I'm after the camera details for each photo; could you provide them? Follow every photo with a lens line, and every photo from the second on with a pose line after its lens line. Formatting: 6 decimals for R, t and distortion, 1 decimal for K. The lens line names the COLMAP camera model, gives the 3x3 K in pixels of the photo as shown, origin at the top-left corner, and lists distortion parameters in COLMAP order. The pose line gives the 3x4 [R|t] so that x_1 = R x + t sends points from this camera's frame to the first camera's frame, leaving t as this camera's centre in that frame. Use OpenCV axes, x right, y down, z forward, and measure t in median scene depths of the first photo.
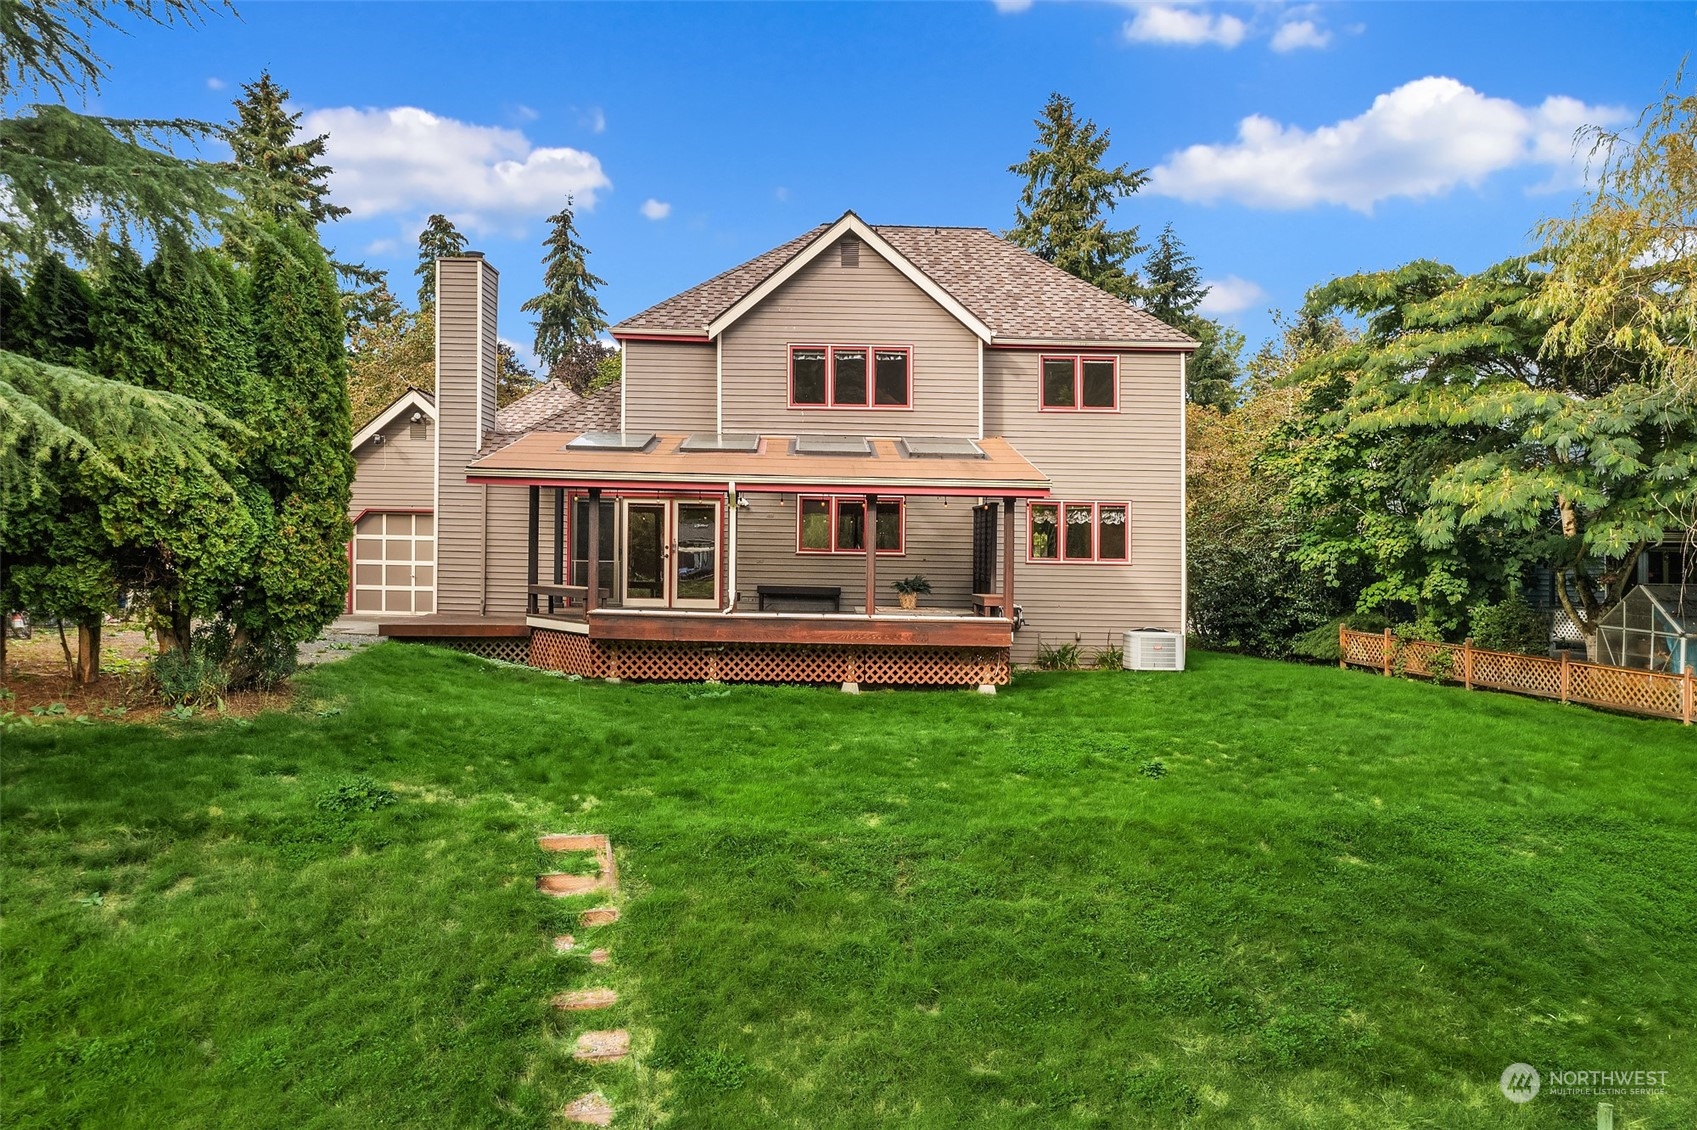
lens RADIAL K [[1364.8, 0, 835.8], [0, 1364.8, 575.3], [0, 0, 1]] dist [-0.006884, 0.011662]
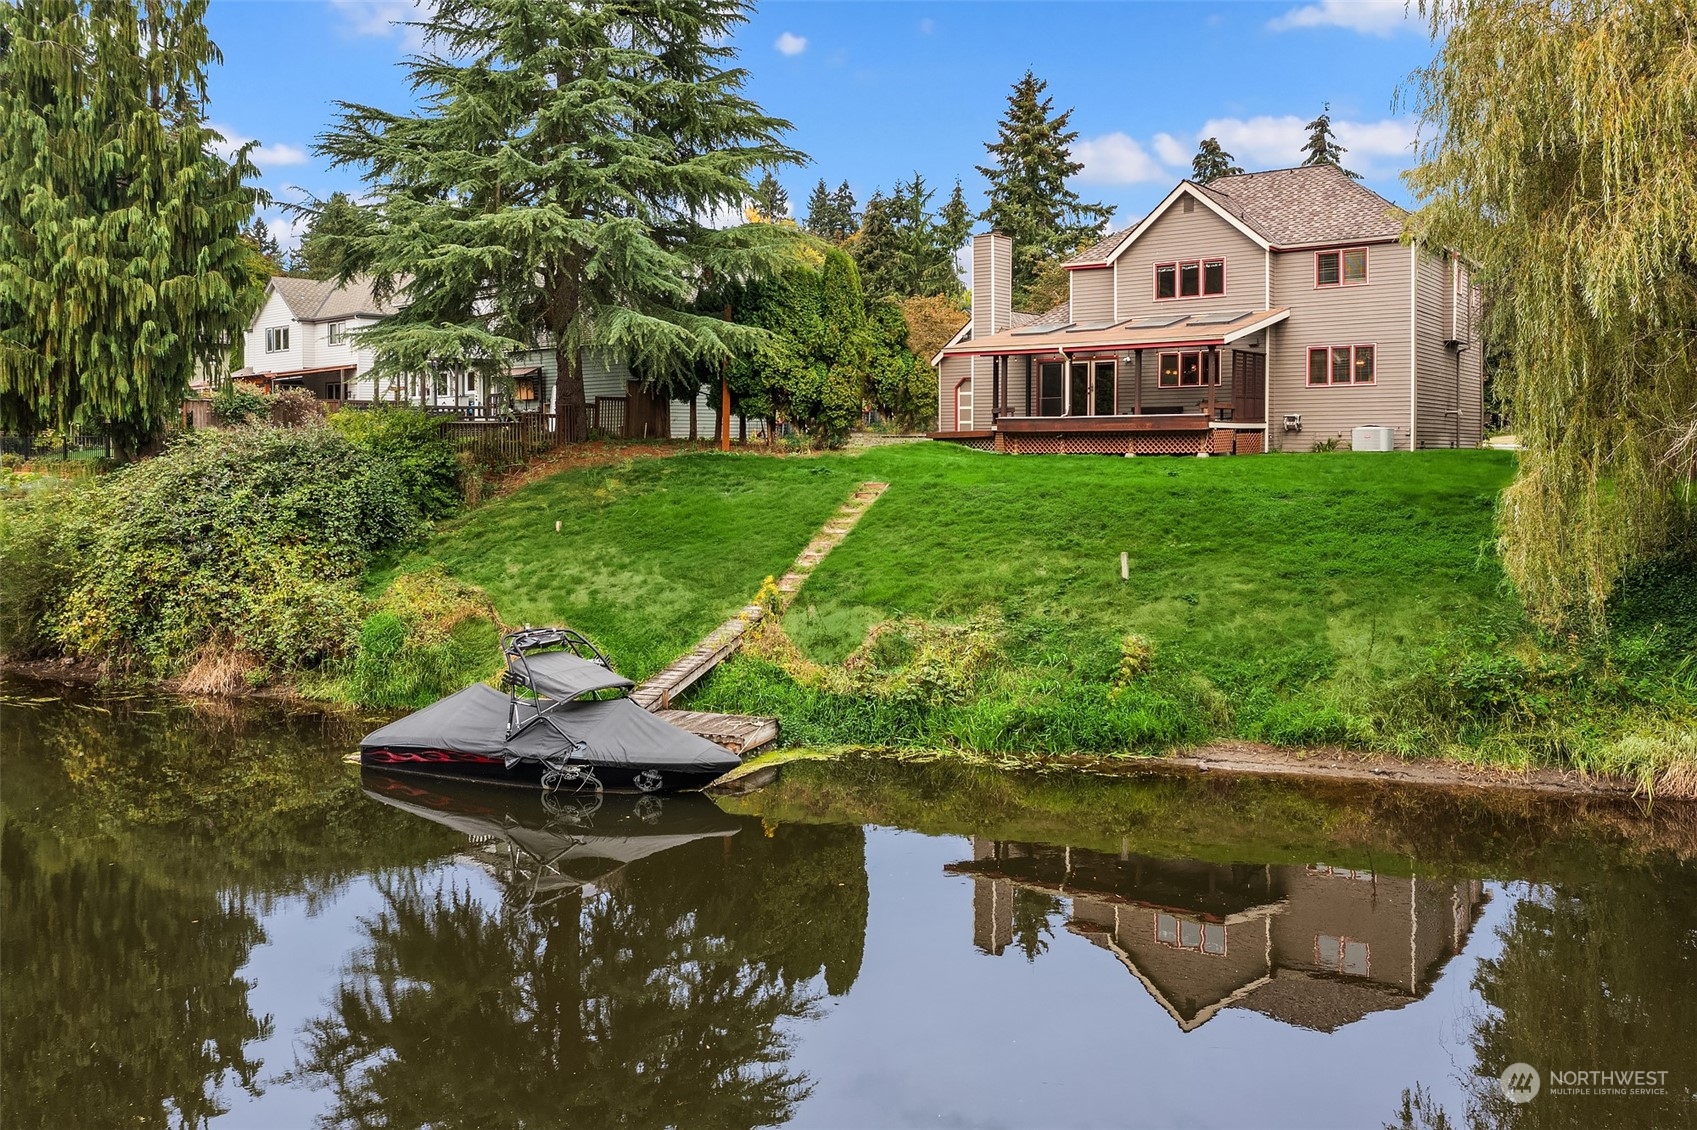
lens RADIAL K [[1364.8, 0, 819.8], [0, 1364.8, 487.6], [0, 0, 1]] dist [-0.006884, 0.011662]
pose [[0.794272, -0.004591, -0.607544, 0.659275], [0.012803, 0.999876, 0.009183, 0.085290], [0.607427, -0.015072, 0.794233, -0.585794]]
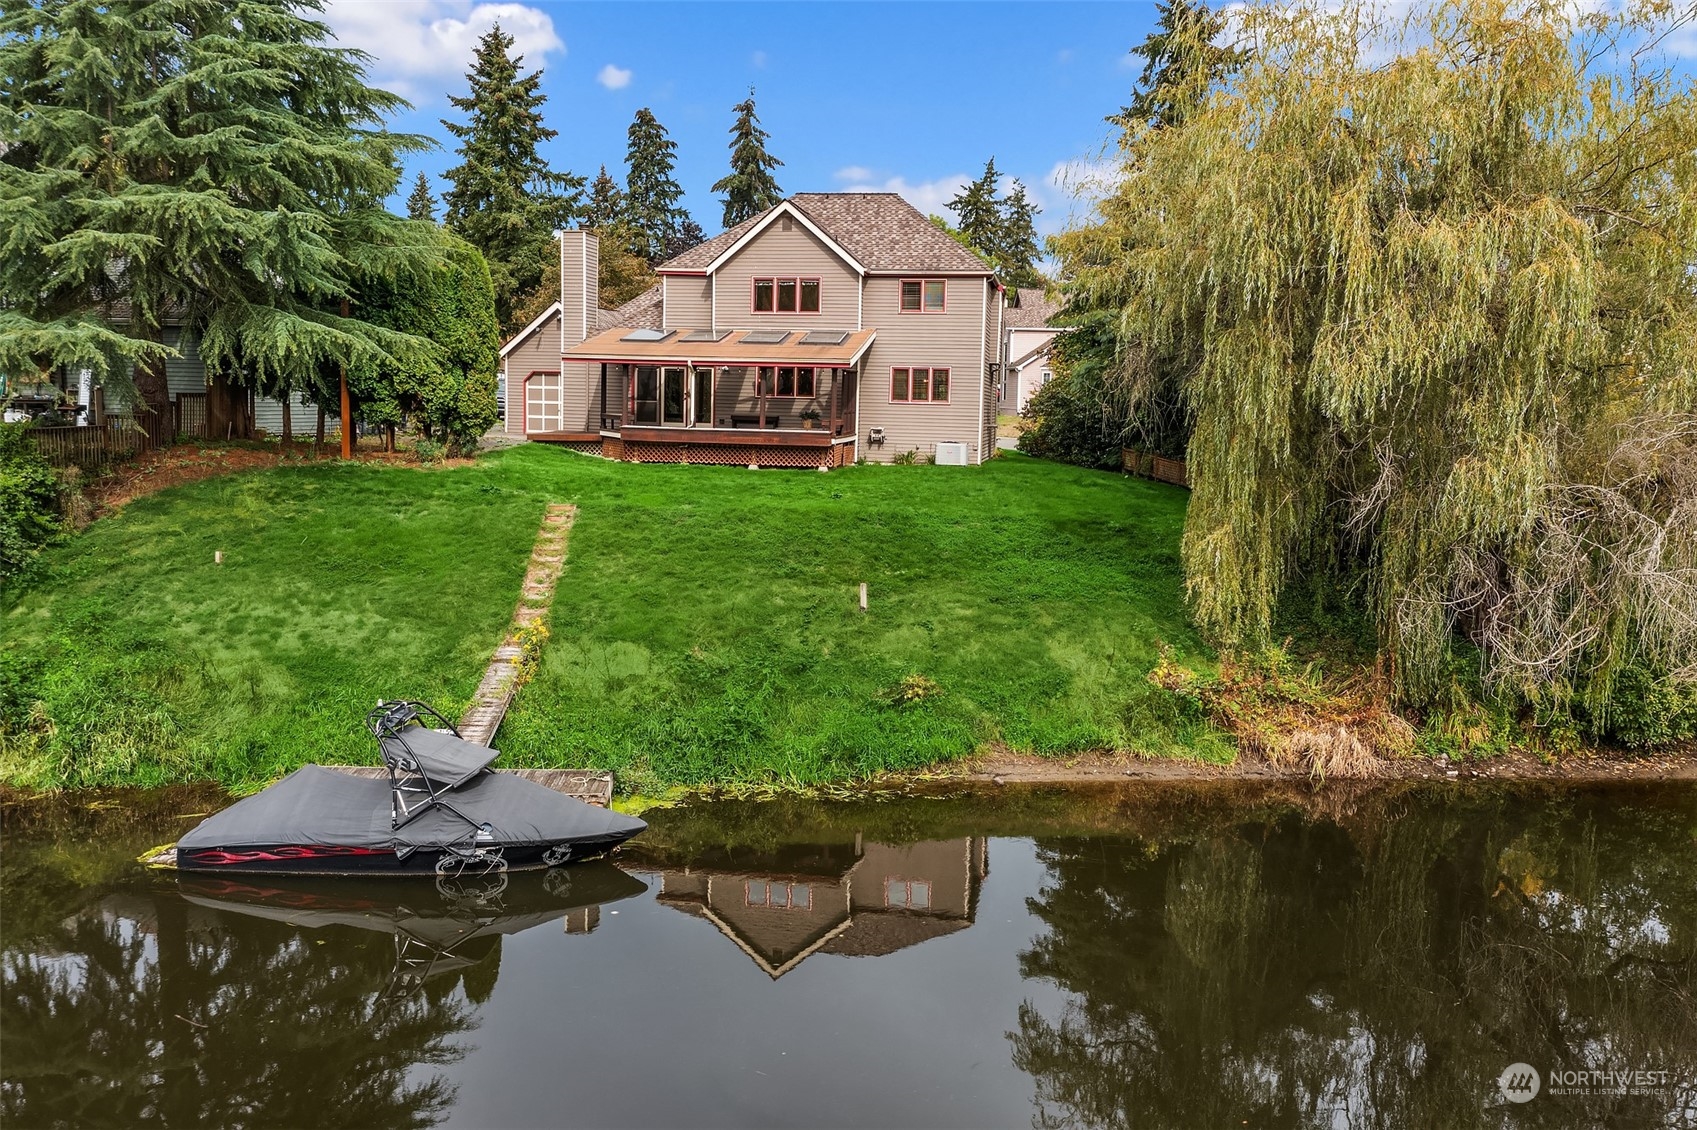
lens RADIAL K [[1364.8, 0, 810.1], [0, 1364.8, 581.8], [0, 0, 1]] dist [-0.006884, 0.011662]
pose [[0.980641, 0.028940, -0.193663, 0.390713], [-0.006045, 0.993021, 0.117782, 0.012493], [0.195720, -0.114331, 0.973972, -0.737397]]
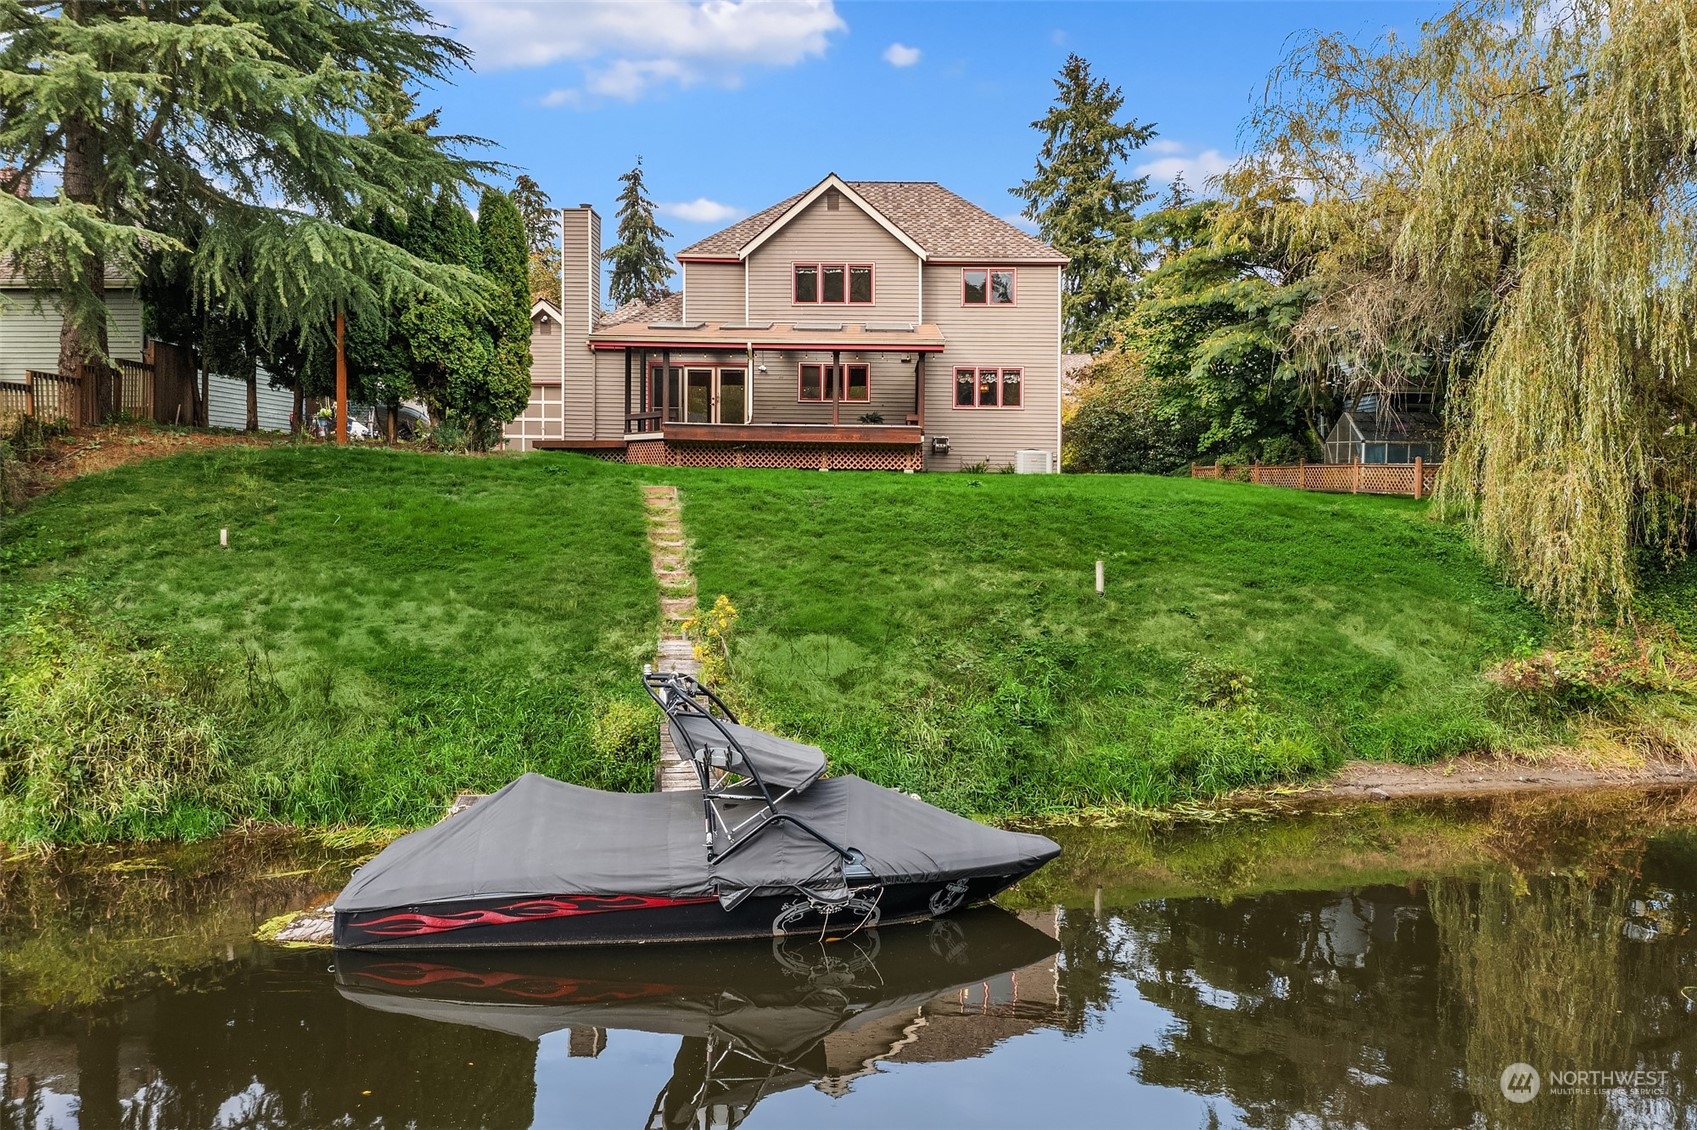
lens RADIAL K [[1364.8, 0, 820.9], [0, 1364.8, 580.6], [0, 0, 1]] dist [-0.006884, 0.011662]
pose [[0.998270, 0.000703, -0.058786, 0.085640], [0.001417, 0.999351, 0.036006, 0.127739], [0.058773, -0.036027, 0.997621, -0.515671]]
